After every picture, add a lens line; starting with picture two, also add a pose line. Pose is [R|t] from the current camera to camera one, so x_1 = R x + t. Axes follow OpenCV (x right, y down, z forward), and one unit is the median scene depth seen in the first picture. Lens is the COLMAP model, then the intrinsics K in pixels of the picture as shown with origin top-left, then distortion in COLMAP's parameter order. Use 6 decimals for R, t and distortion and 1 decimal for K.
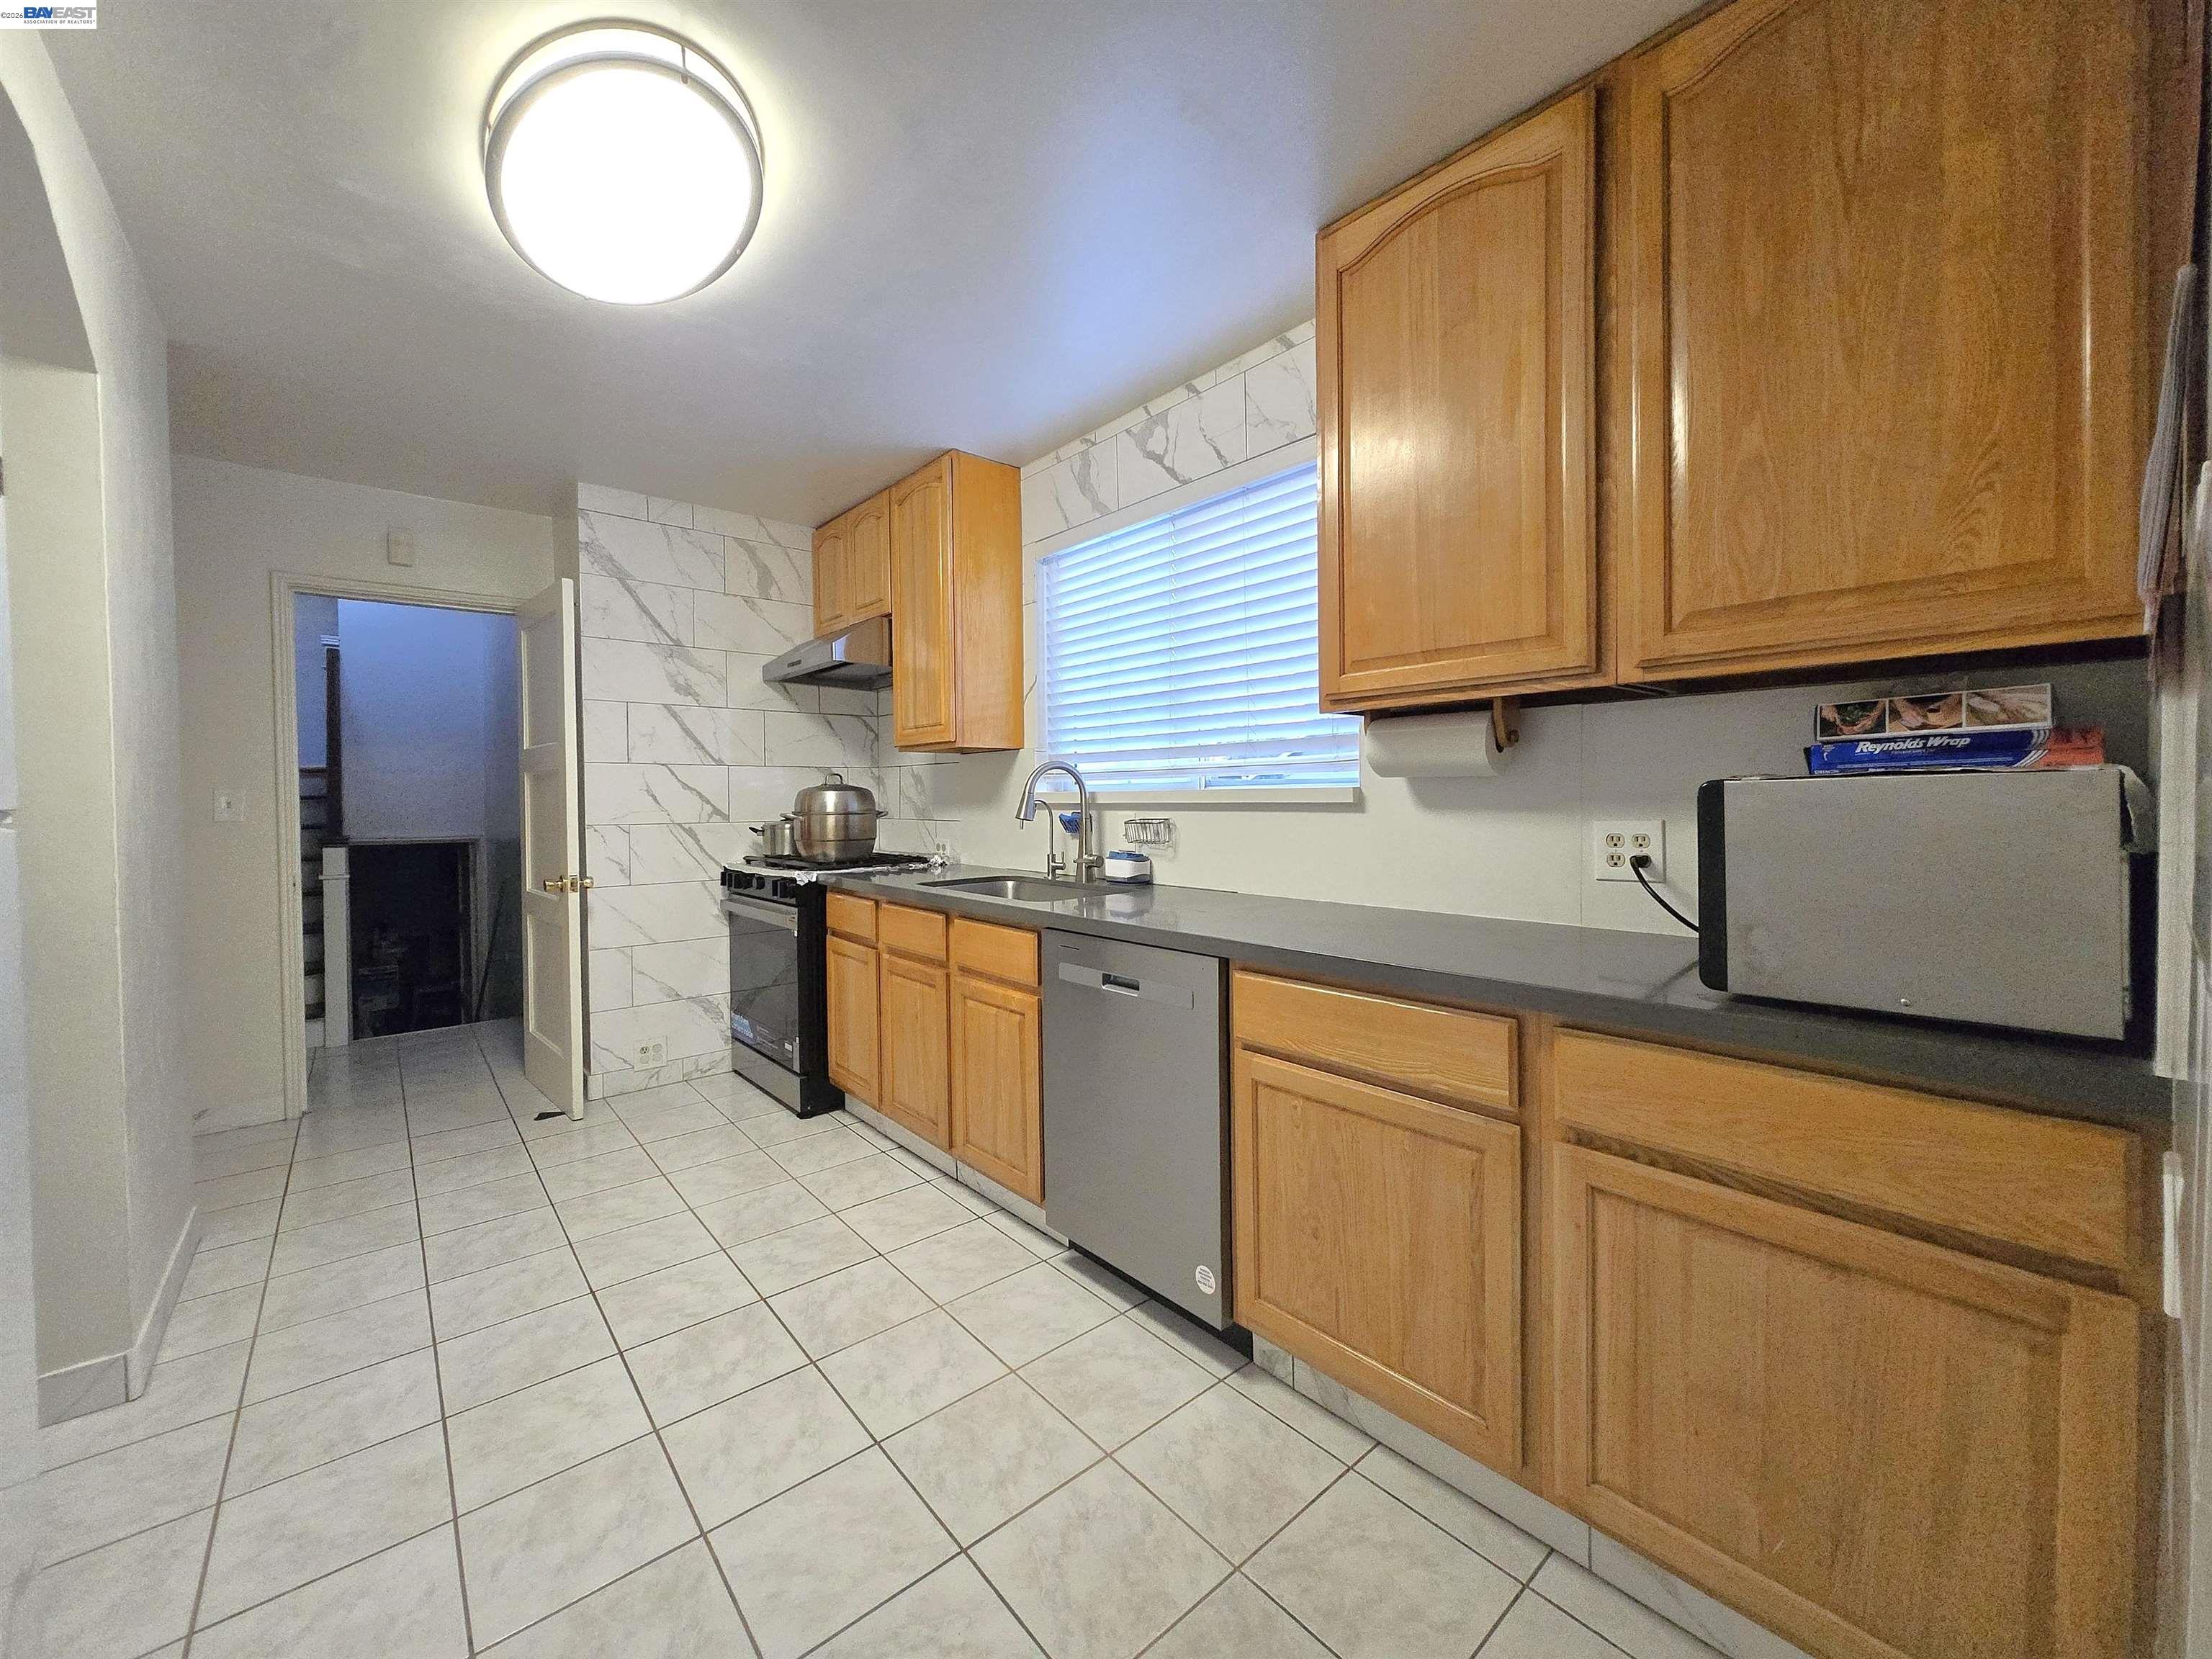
lens RADIAL K [[864.8, 0, 1102.3], [0, 864.8, 816.1], [0, 0, 1]] dist [0.003319, -0.000253]
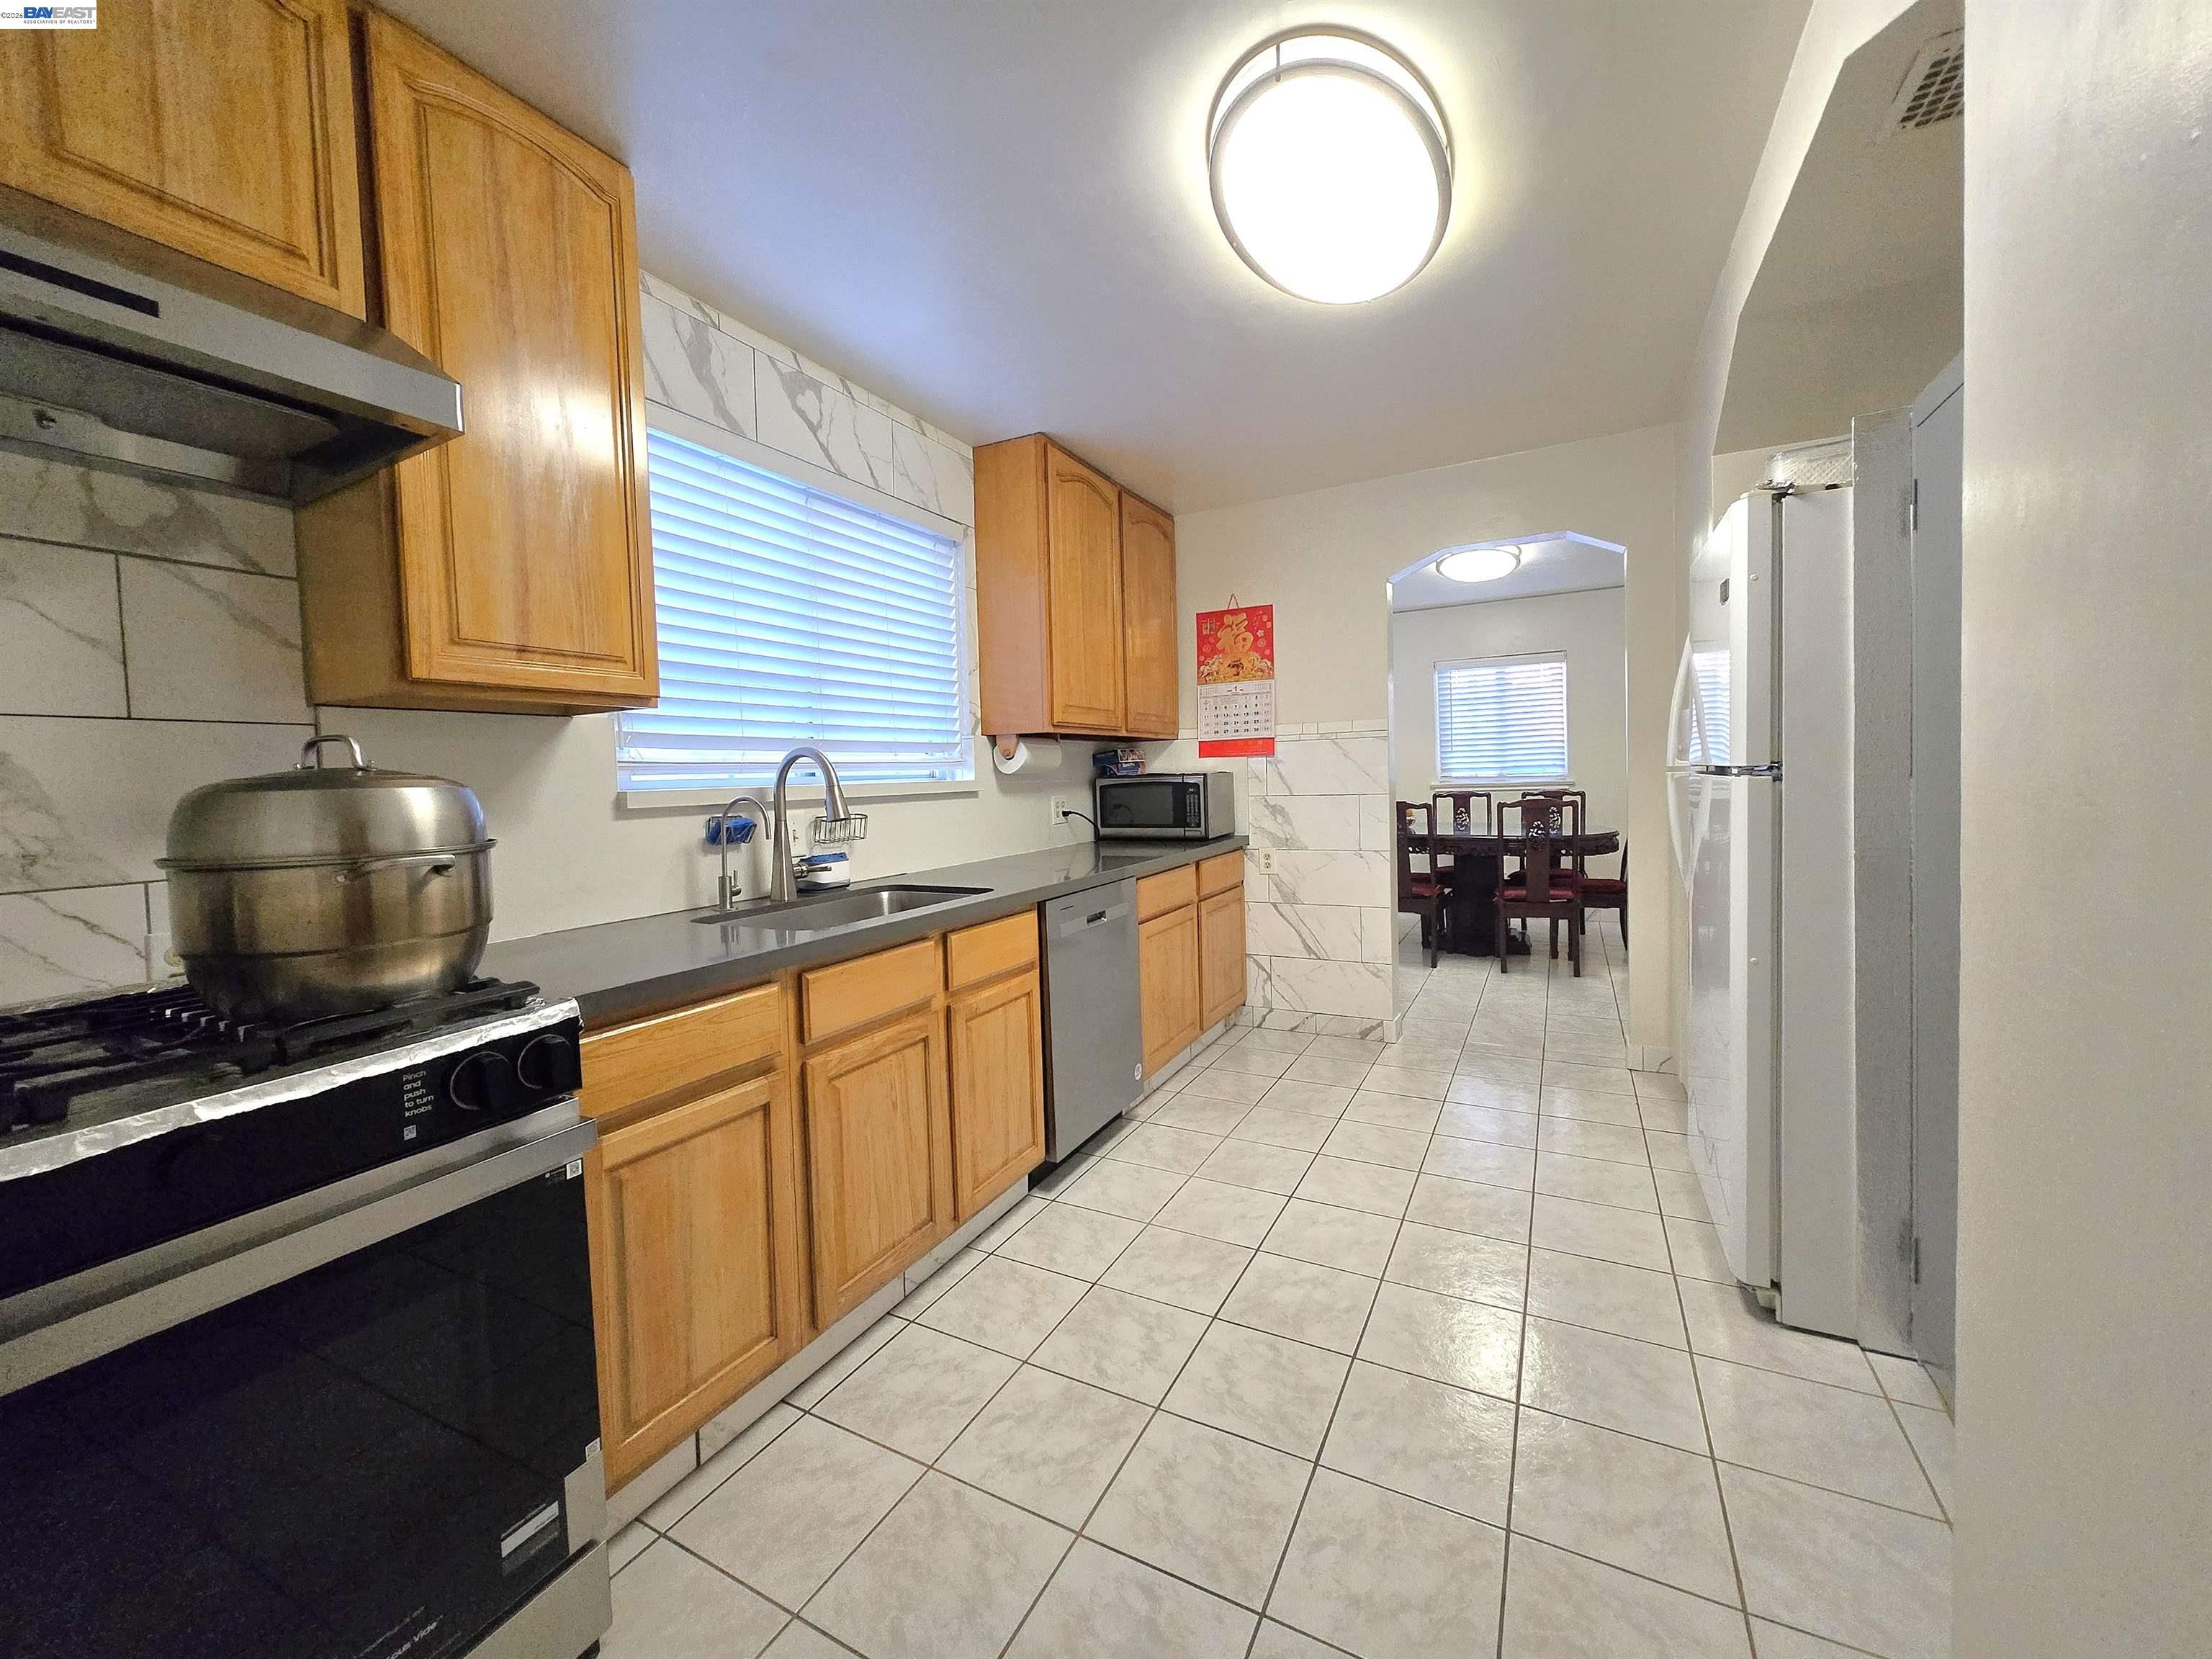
lens RADIAL K [[864.8, 0, 1101.2], [0, 864.8, 817.1], [0, 0, 1]] dist [0.003319, -0.000253]
pose [[-0.366650, -0.019549, 0.930154, -0.982228], [0.058180, 0.997341, 0.043895, -0.020381], [-0.928538, 0.070210, -0.364538, 1.157383]]
